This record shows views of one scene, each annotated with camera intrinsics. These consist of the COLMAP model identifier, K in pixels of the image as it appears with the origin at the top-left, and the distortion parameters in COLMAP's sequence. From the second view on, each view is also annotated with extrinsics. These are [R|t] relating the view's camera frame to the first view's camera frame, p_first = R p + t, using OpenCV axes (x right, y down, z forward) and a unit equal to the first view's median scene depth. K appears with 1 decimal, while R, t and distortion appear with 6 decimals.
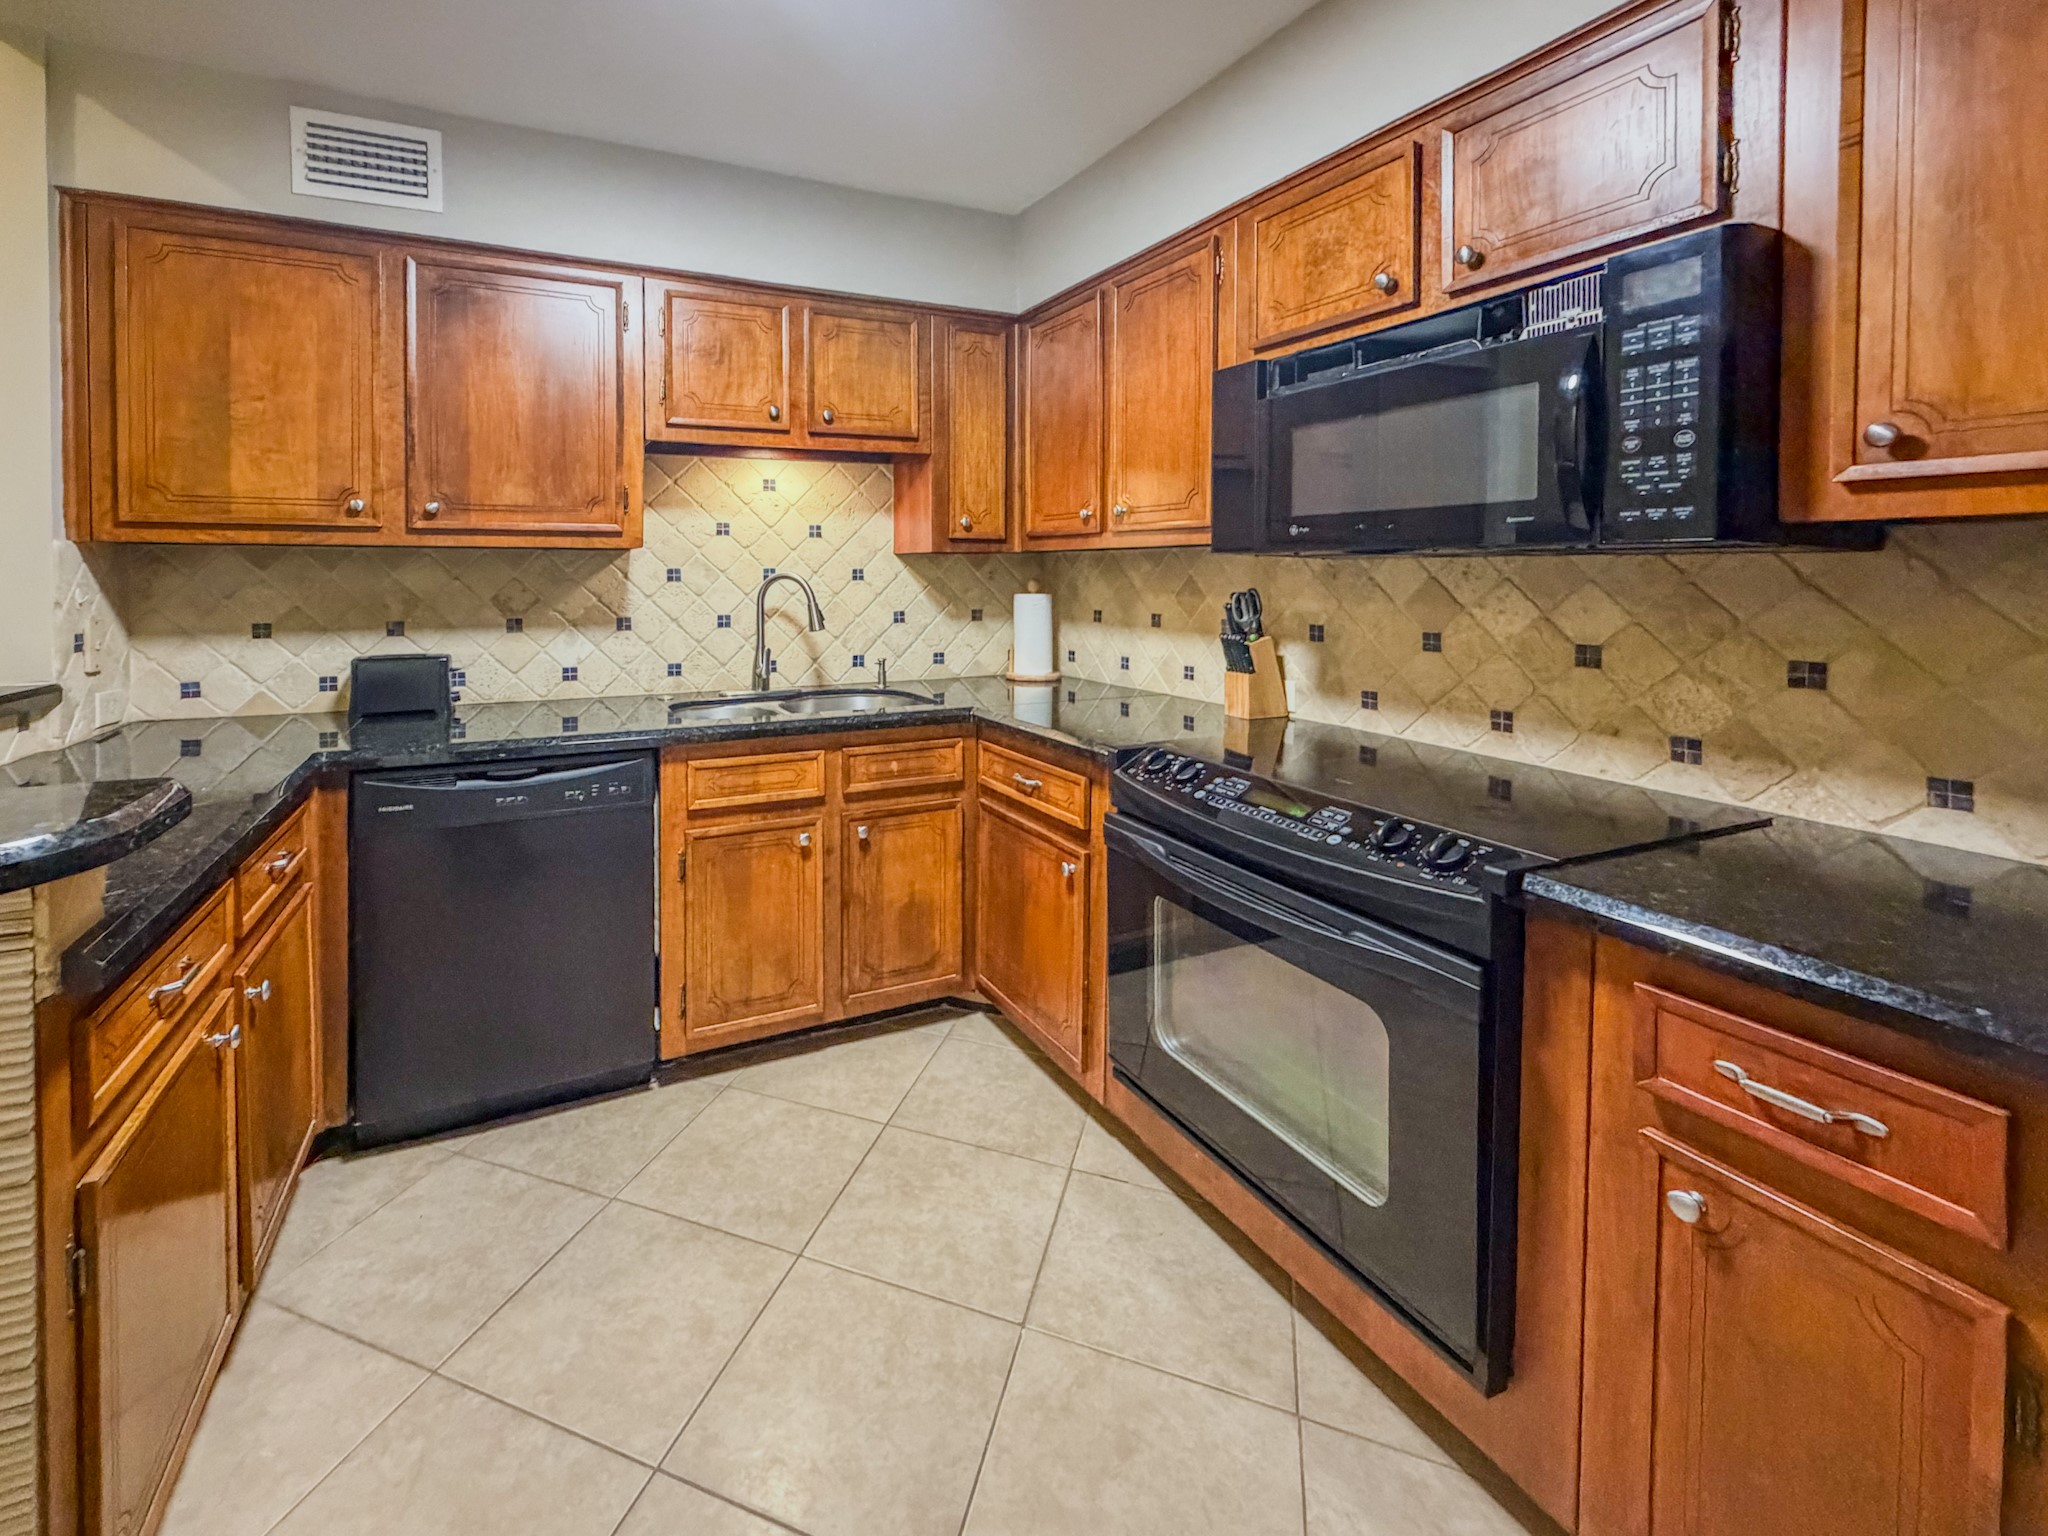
lens RADIAL K [[860.7, 0, 888.2], [0, 860.7, 571.6], [0, 0, 1]] dist [0.000990, -0.000479]
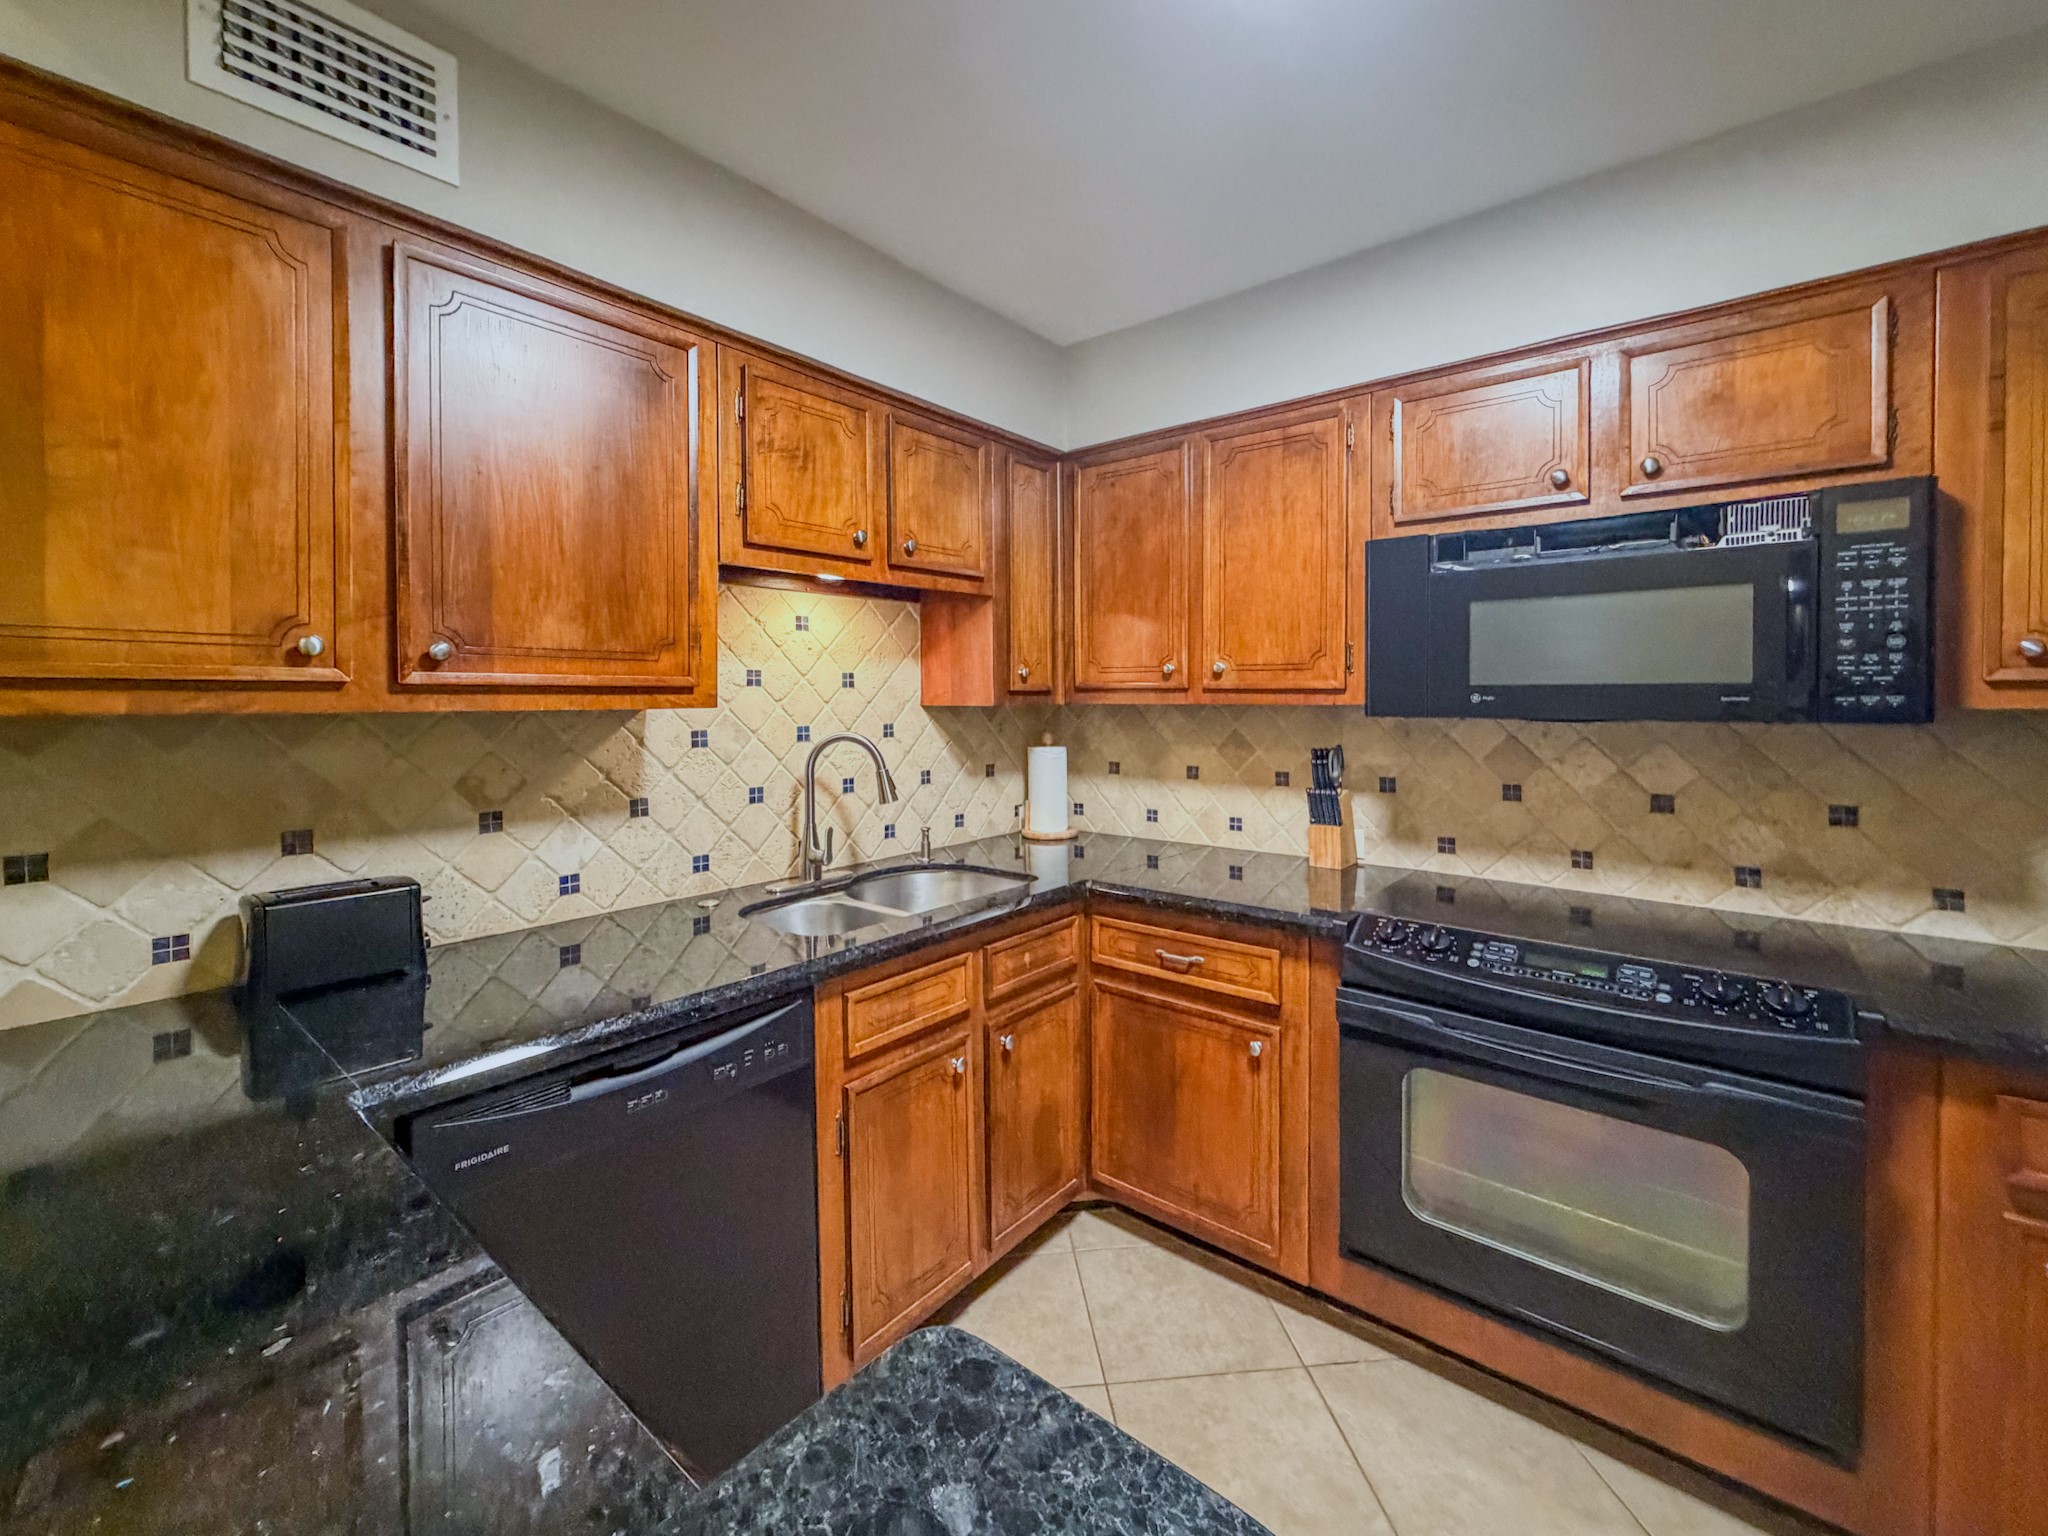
lens RADIAL K [[860.7, 0, 1008.8], [0, 860.7, 697.4], [0, 0, 1]] dist [0.000990, -0.000479]
pose [[0.894611, 0.000334, 0.446846, -0.439620], [0.000281, 0.999999, -0.001311, -0.040112], [-0.446846, 0.001299, 0.894610, 0.252950]]
